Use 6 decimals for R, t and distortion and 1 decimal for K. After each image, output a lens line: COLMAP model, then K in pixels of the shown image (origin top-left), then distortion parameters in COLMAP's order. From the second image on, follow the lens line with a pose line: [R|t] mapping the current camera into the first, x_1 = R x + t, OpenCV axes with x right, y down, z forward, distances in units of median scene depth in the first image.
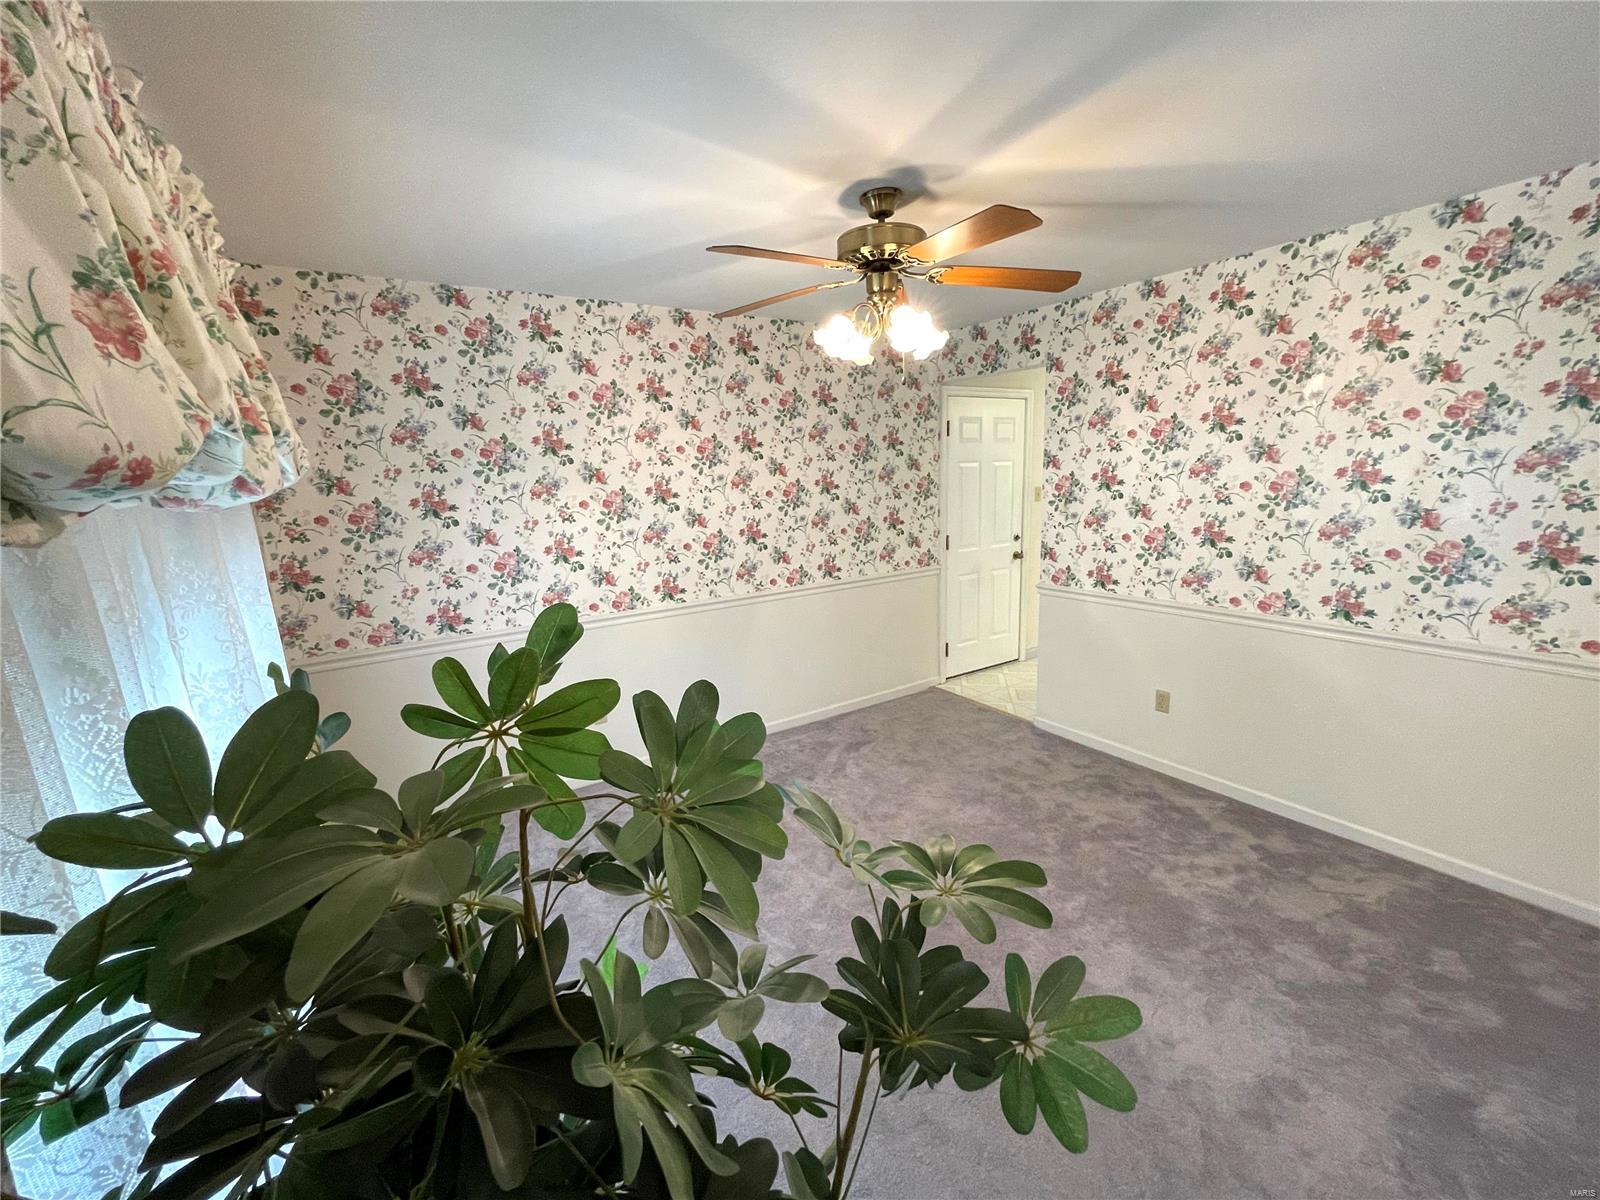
lens RADIAL K [[644.3, 0, 798.6], [0, 644.3, 600.7], [0, 0, 1]] dist [-0.002388, -0.000163]
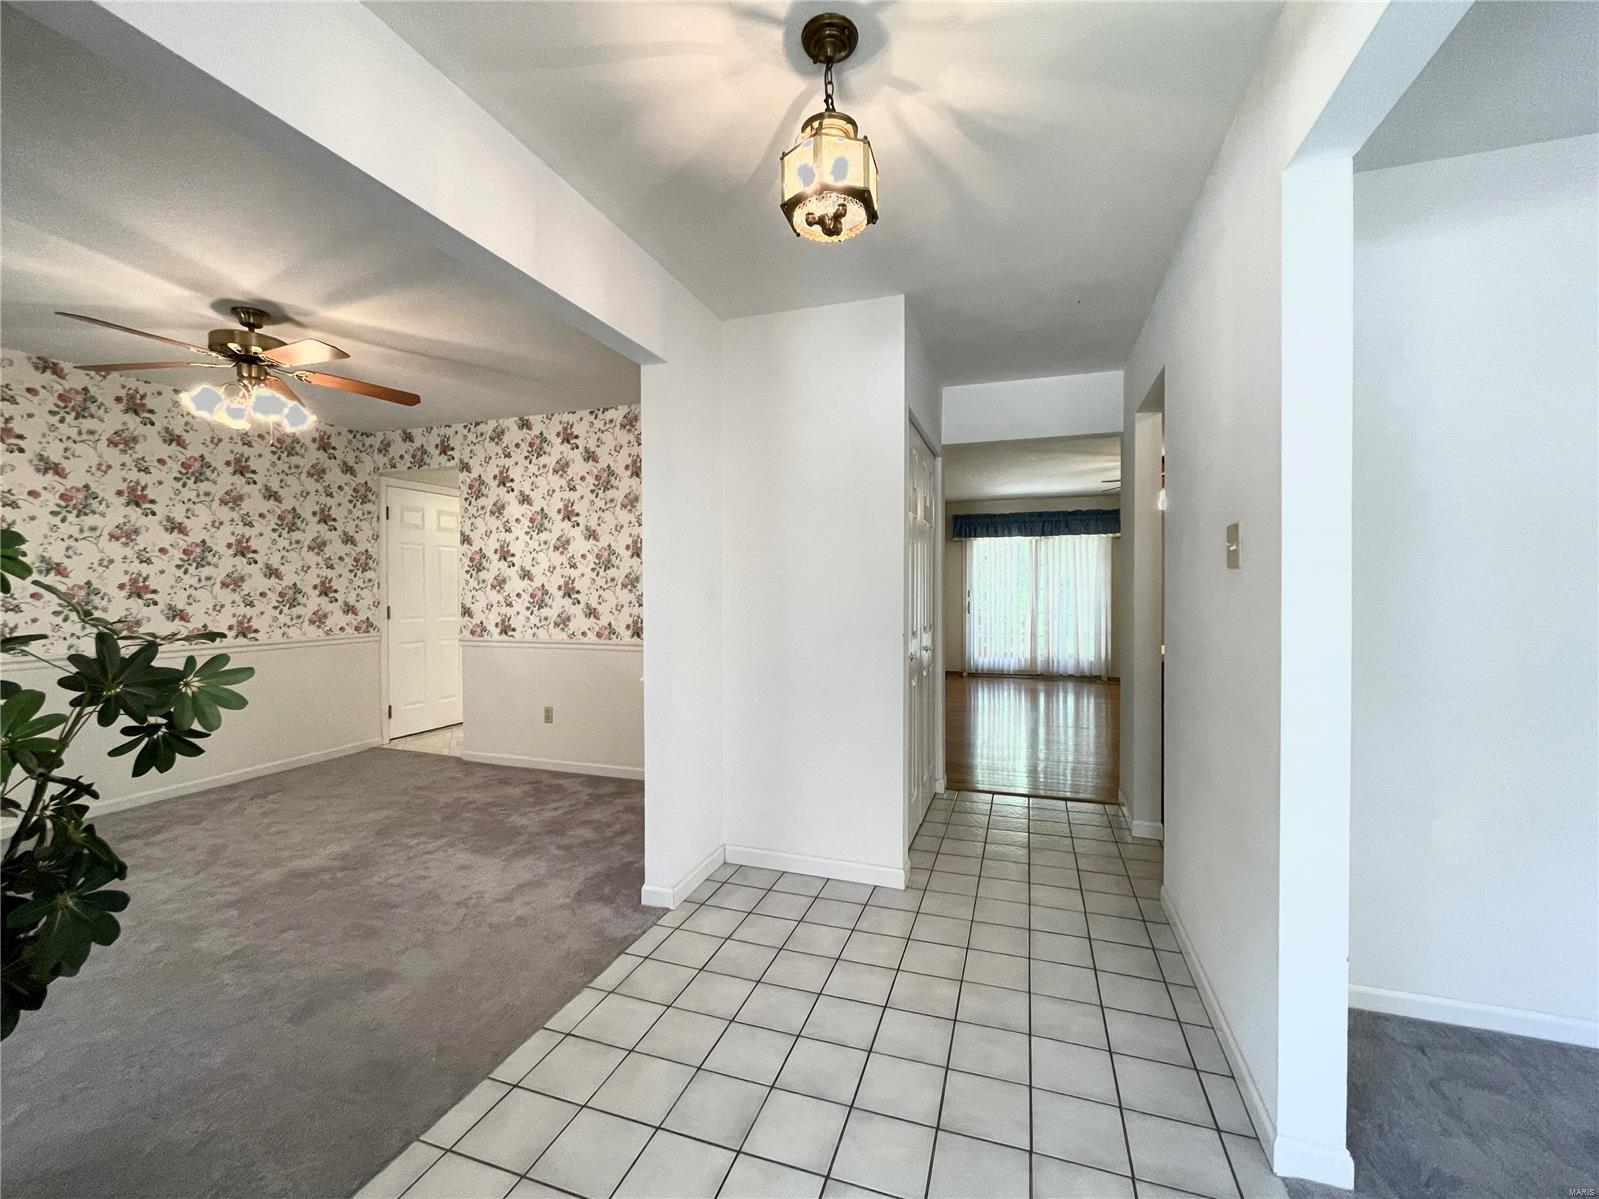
lens RADIAL K [[668.0, 0, 797.6], [0, 668.0, 605.3], [0, 0, 1]] dist [-0.001857, -0.000107]
pose [[0.796791, 0.021824, 0.603861, 0.130636], [0.096370, 0.981967, -0.162648, 0.204080], [-0.596520, 0.187791, 0.780319, -0.428813]]
